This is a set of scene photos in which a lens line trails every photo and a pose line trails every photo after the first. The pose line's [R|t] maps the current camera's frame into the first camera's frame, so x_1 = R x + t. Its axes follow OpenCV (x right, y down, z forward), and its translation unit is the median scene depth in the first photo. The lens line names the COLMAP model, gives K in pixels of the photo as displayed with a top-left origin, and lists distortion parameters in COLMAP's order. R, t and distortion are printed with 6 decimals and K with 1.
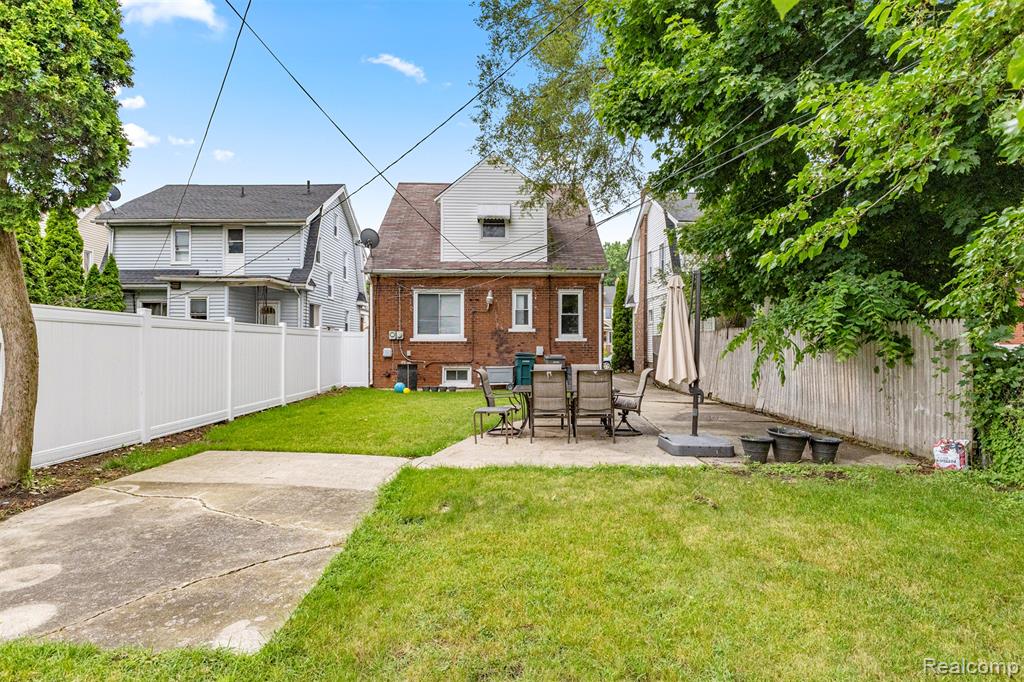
lens RADIAL K [[556.3, 0, 512.8], [0, 556.3, 343.1], [0, 0, 1]] dist [-0.000750, -0.003871]
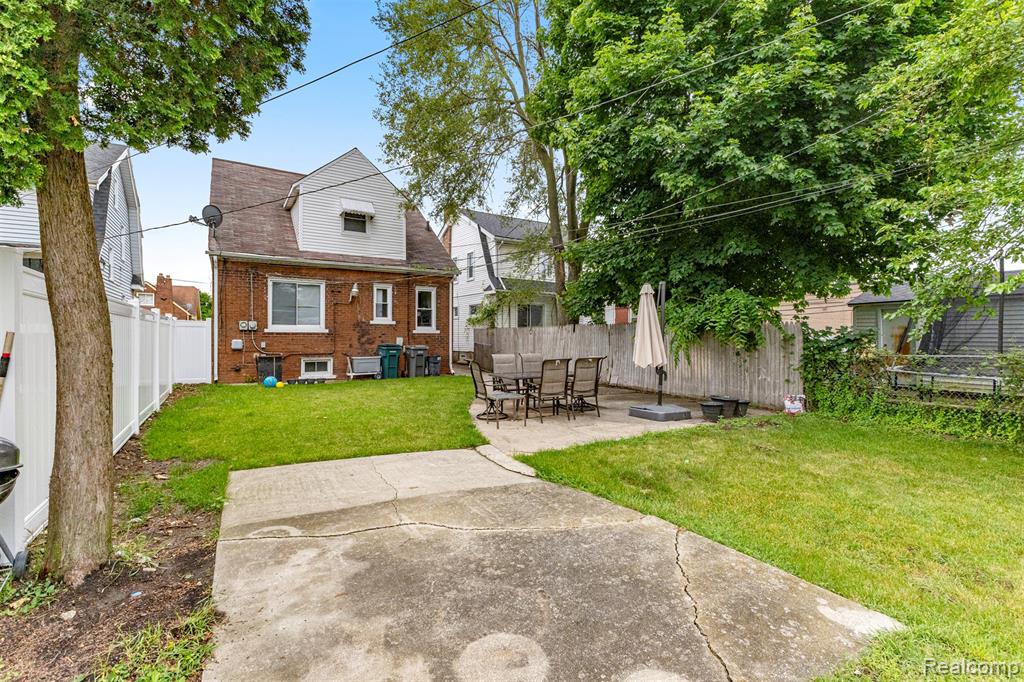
lens RADIAL K [[473.3, 0, 512.7], [0, 473.3, 336.6], [0, 0, 1]] dist [-0.003275, 0.000102]
pose [[0.843986, 0.001940, 0.536361, -0.259561], [-0.004412, 0.999985, 0.003325, -0.000361], [-0.536346, -0.005173, 0.843982, 0.103237]]
